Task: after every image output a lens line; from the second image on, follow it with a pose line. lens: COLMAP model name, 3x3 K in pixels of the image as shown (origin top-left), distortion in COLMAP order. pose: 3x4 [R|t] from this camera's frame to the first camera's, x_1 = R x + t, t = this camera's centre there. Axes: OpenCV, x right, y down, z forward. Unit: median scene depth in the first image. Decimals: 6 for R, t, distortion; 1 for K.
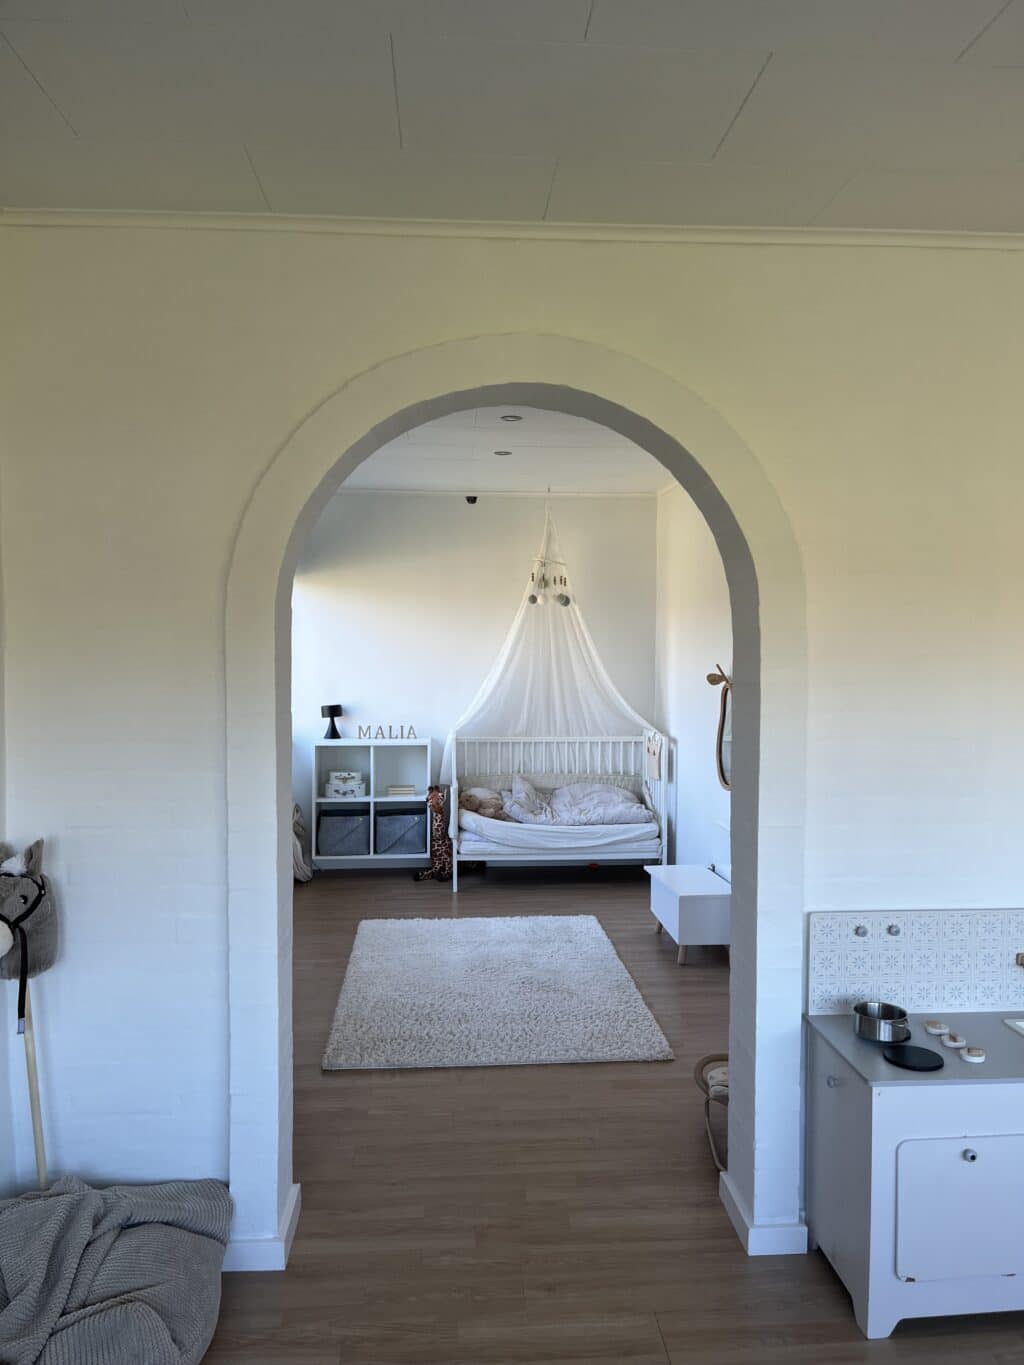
lens RADIAL K [[1027.5, 0, 513.6], [0, 1027.5, 683.0], [0, 0, 1]] dist [0.047182, -0.078183]
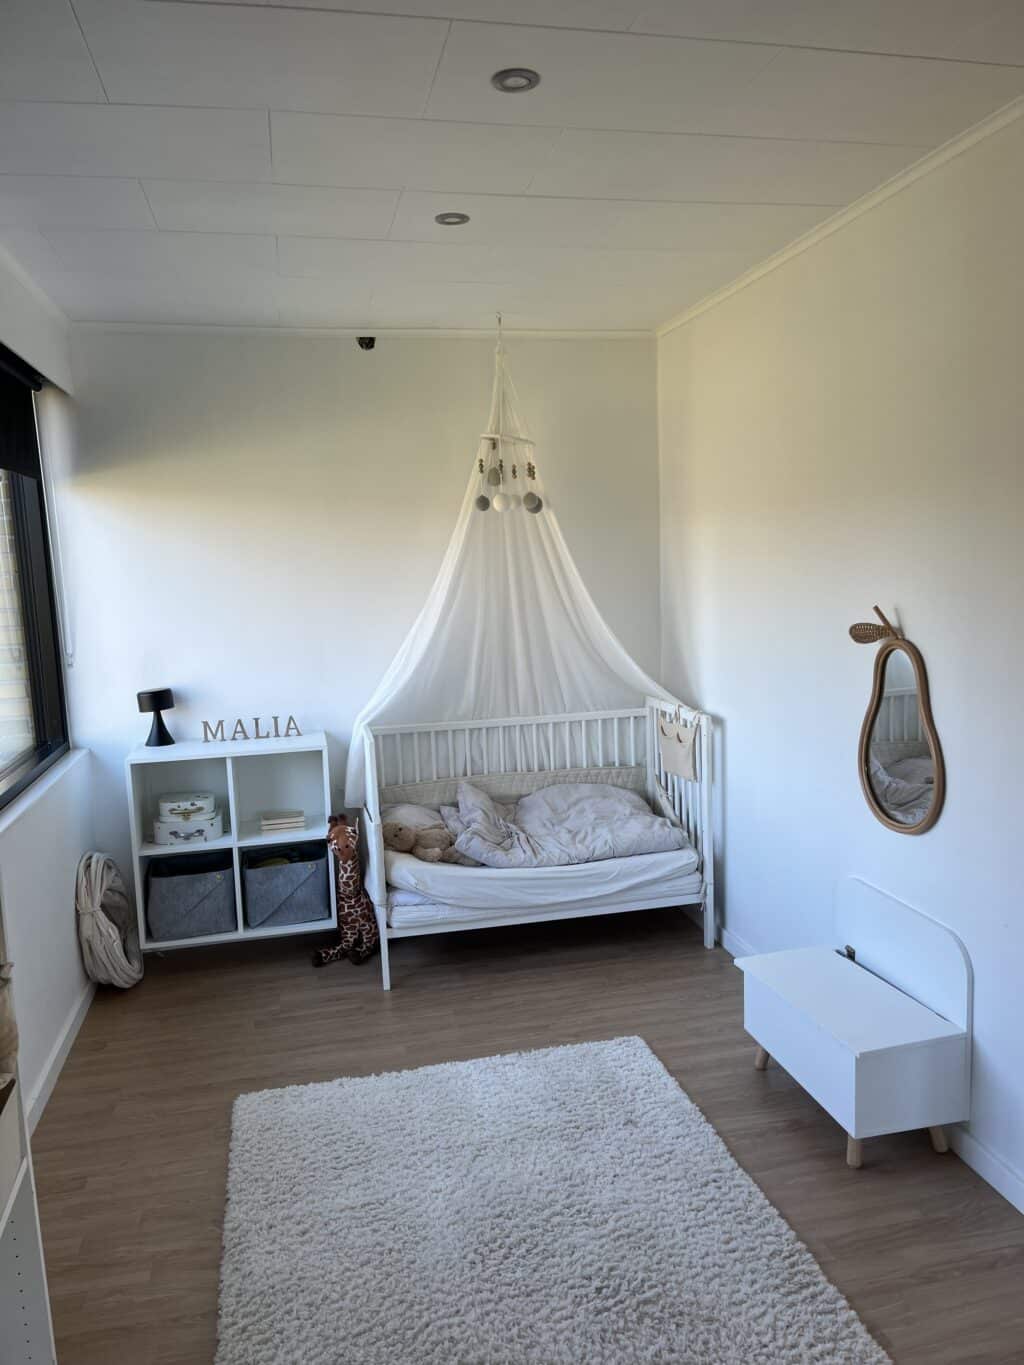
lens RADIAL K [[1027.5, 0, 519.8], [0, 1027.5, 687.2], [0, 0, 1]] dist [0.047182, -0.078183]
pose [[0.986573, -0.059320, 0.152168, -0.058760], [0.046000, 0.994914, 0.089608, -0.026086], [-0.156709, -0.081405, 0.984284, 0.379496]]
